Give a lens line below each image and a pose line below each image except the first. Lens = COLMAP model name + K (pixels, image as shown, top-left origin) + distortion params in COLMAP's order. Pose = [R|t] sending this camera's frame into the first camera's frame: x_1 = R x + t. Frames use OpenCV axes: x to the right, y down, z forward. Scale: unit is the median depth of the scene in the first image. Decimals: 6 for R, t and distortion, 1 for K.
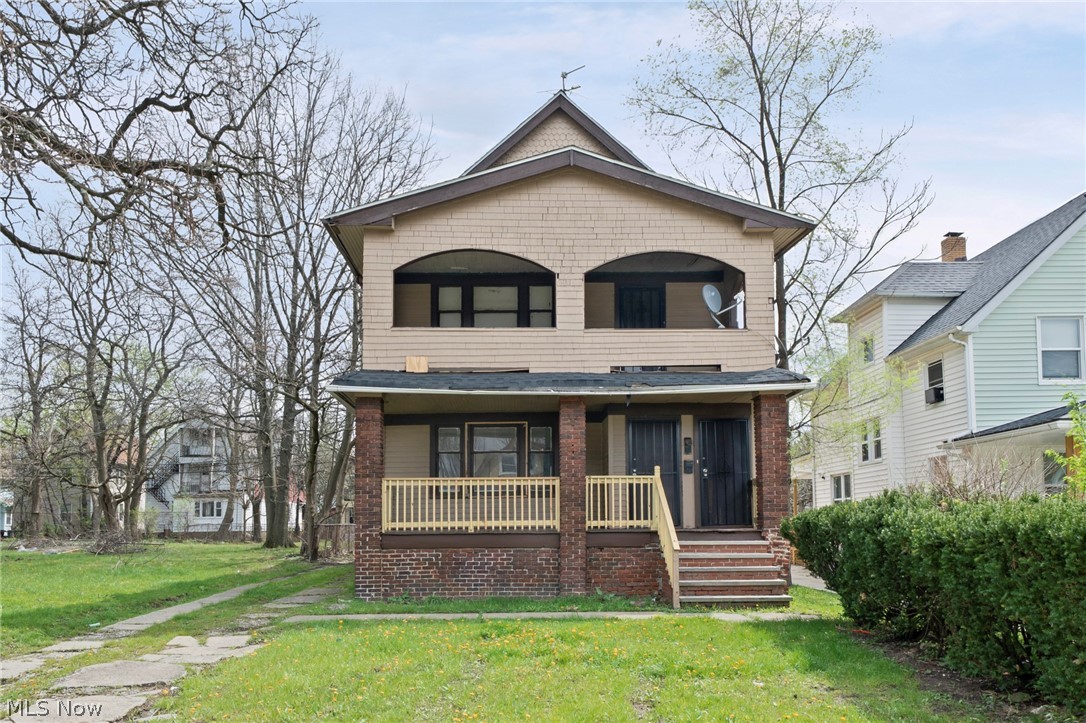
lens RADIAL K [[884.0, 0, 545.5], [0, 884.0, 464.6], [0, 0, 1]] dist [0.010062, 0.005936]
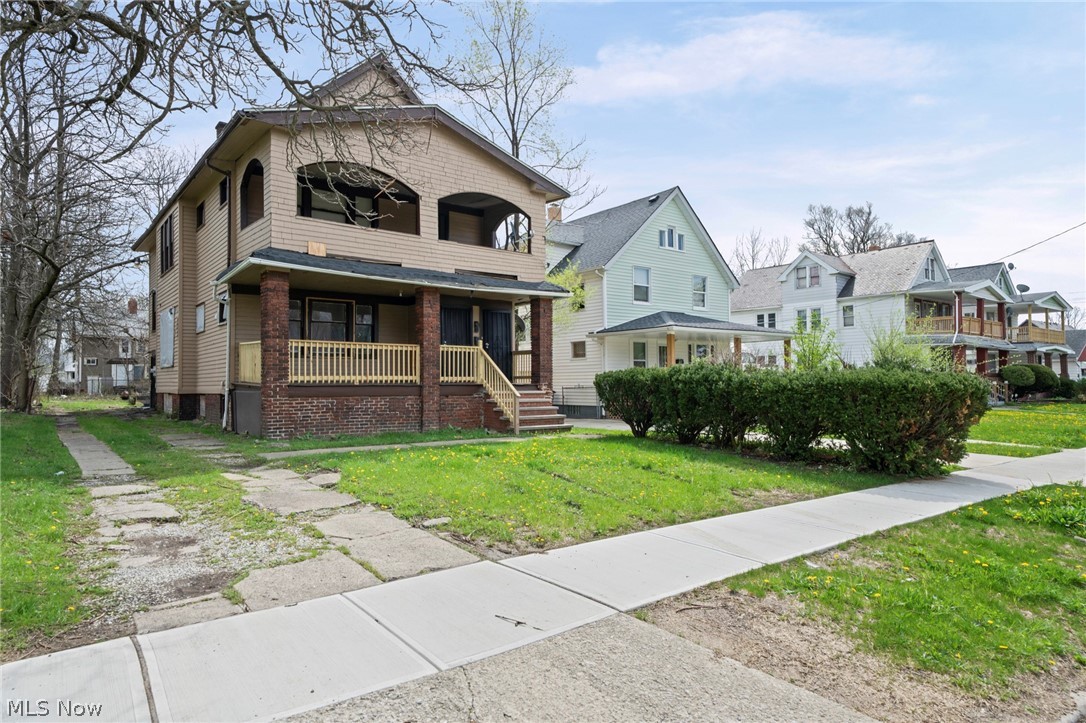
lens RADIAL K [[652.2, 0, 542.4], [0, 652.2, 363.1], [0, 0, 1]] dist [0.007686, 0.000315]
pose [[0.794492, 0.026433, 0.606700, -0.445787], [-0.049135, 0.998575, 0.020837, 0.011644], [-0.605284, -0.046365, 0.794658, 0.073264]]
